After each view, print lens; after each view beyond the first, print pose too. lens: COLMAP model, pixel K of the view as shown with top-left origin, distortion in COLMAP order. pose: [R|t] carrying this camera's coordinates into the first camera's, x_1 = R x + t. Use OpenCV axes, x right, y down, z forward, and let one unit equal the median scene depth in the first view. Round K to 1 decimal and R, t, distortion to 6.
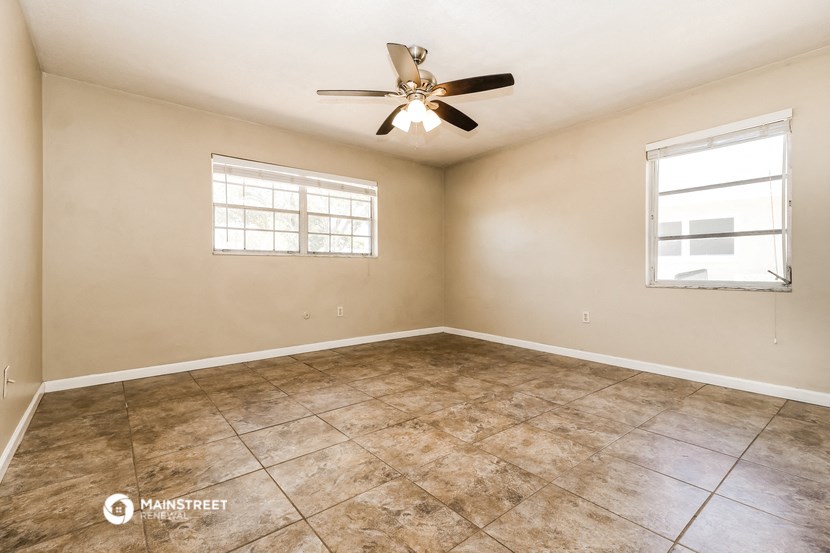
lens RADIAL K [[382.9, 0, 415.3], [0, 382.9, 274.0], [0, 0, 1]] dist [0.003231, -0.008669]
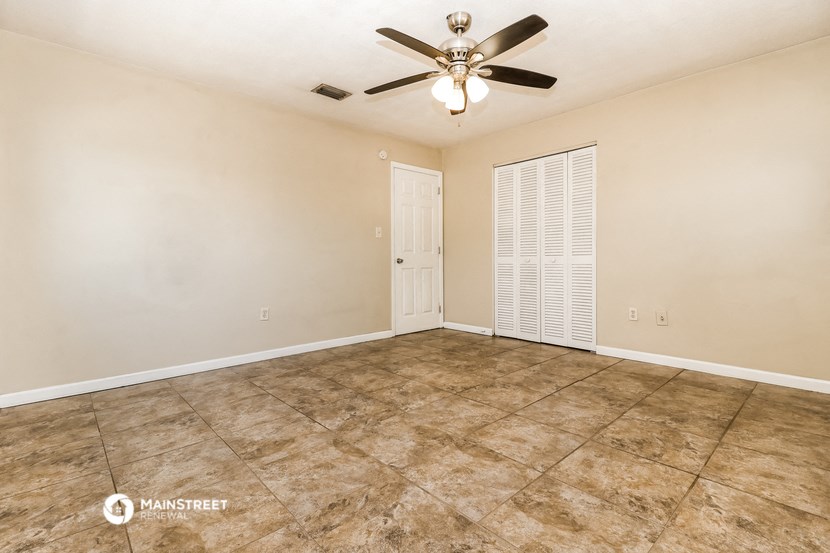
lens RADIAL K [[382.9, 0, 415.3], [0, 382.9, 274.0], [0, 0, 1]] dist [0.003231, -0.008669]
pose [[-0.998276, 0.012127, -0.057419, 0.163608], [0.009174, 0.998635, 0.051418, -0.027158], [0.057965, 0.050802, -0.997025, 1.934343]]
